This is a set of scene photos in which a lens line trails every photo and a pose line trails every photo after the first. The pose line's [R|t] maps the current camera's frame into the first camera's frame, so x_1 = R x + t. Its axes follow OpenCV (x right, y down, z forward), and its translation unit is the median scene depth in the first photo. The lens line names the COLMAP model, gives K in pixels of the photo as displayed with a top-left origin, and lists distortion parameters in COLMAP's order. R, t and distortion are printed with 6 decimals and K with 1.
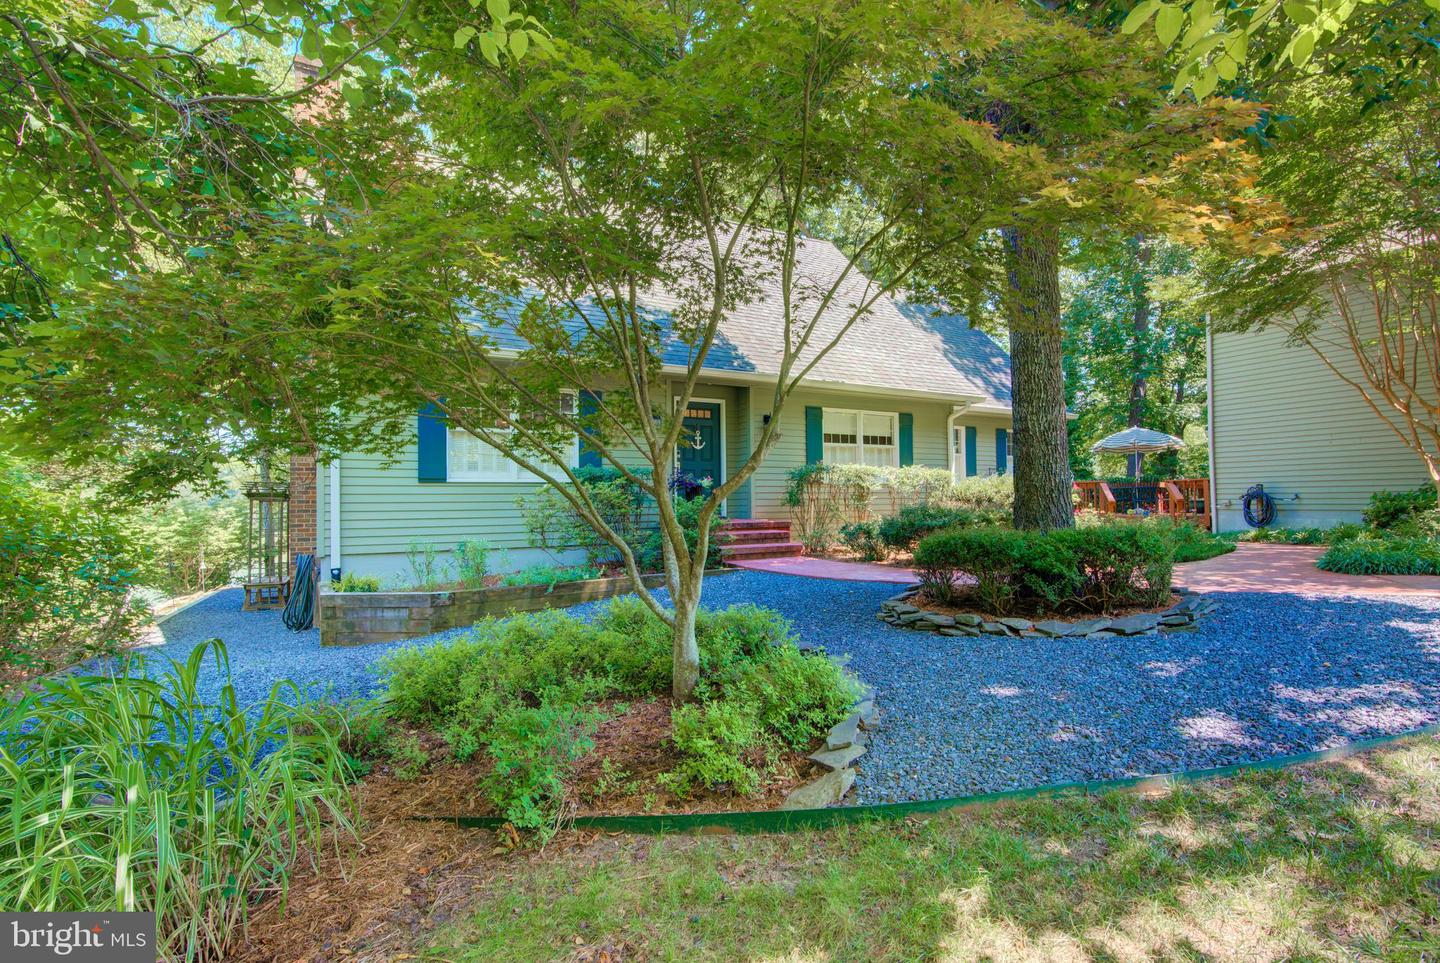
lens RADIAL K [[679.7, 0, 718.6], [0, 679.7, 488.2], [0, 0, 1]] dist [-0.021758, 0.002850]
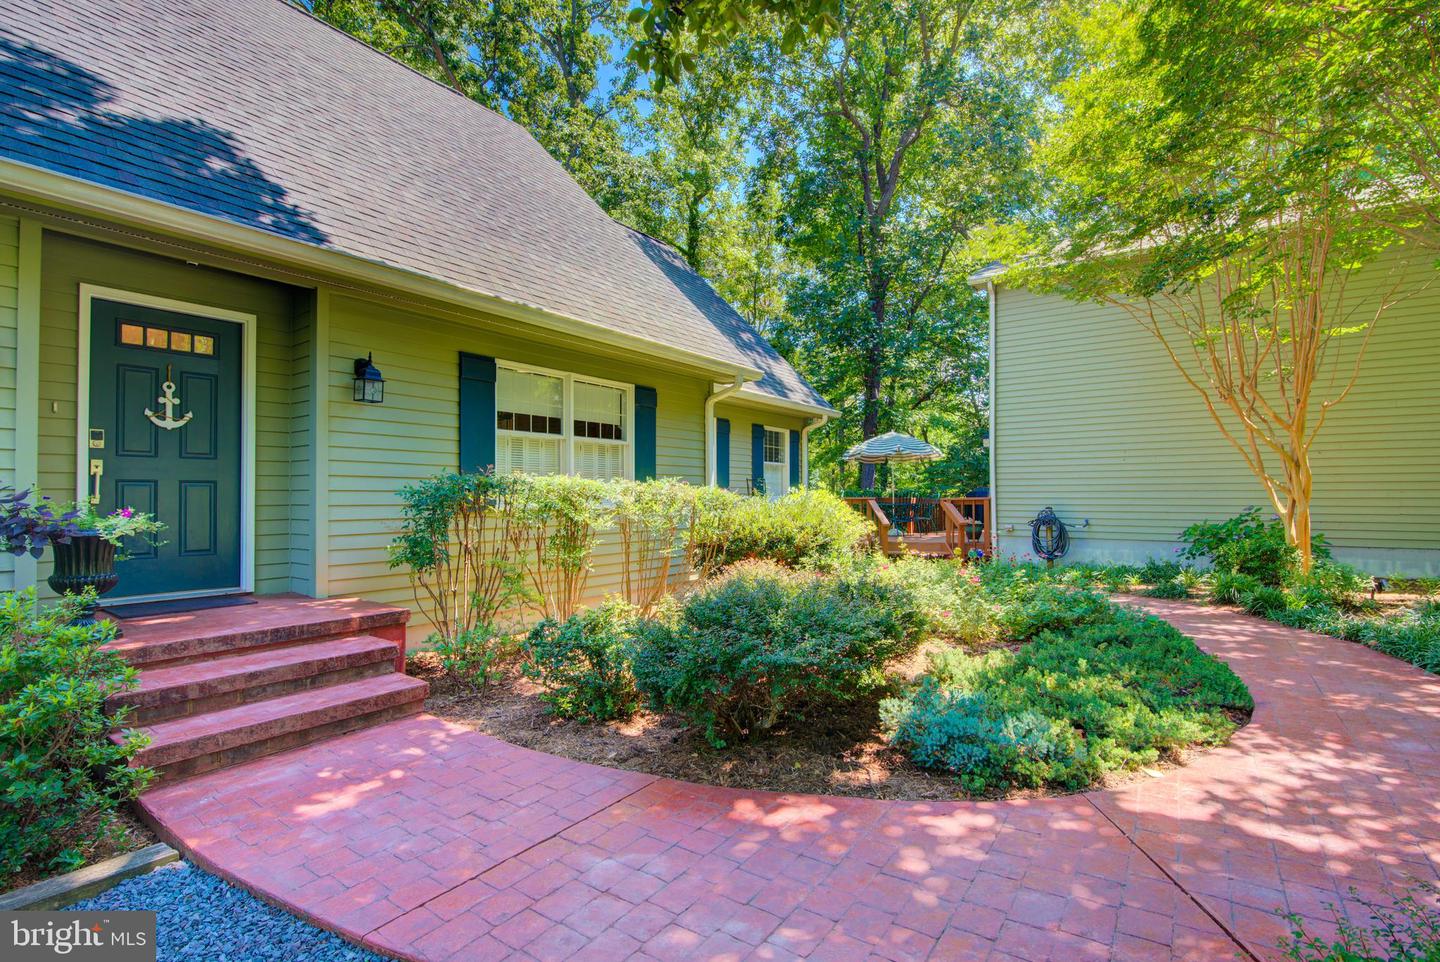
lens RADIAL K [[679.7, 0, 727.6], [0, 679.7, 487.6], [0, 0, 1]] dist [-0.021758, 0.002850]
pose [[0.895806, 0.014351, 0.444214, 0.085408], [-0.017433, 0.999844, 0.002854, -0.028262], [-0.444104, -0.010301, 0.895916, 0.475387]]
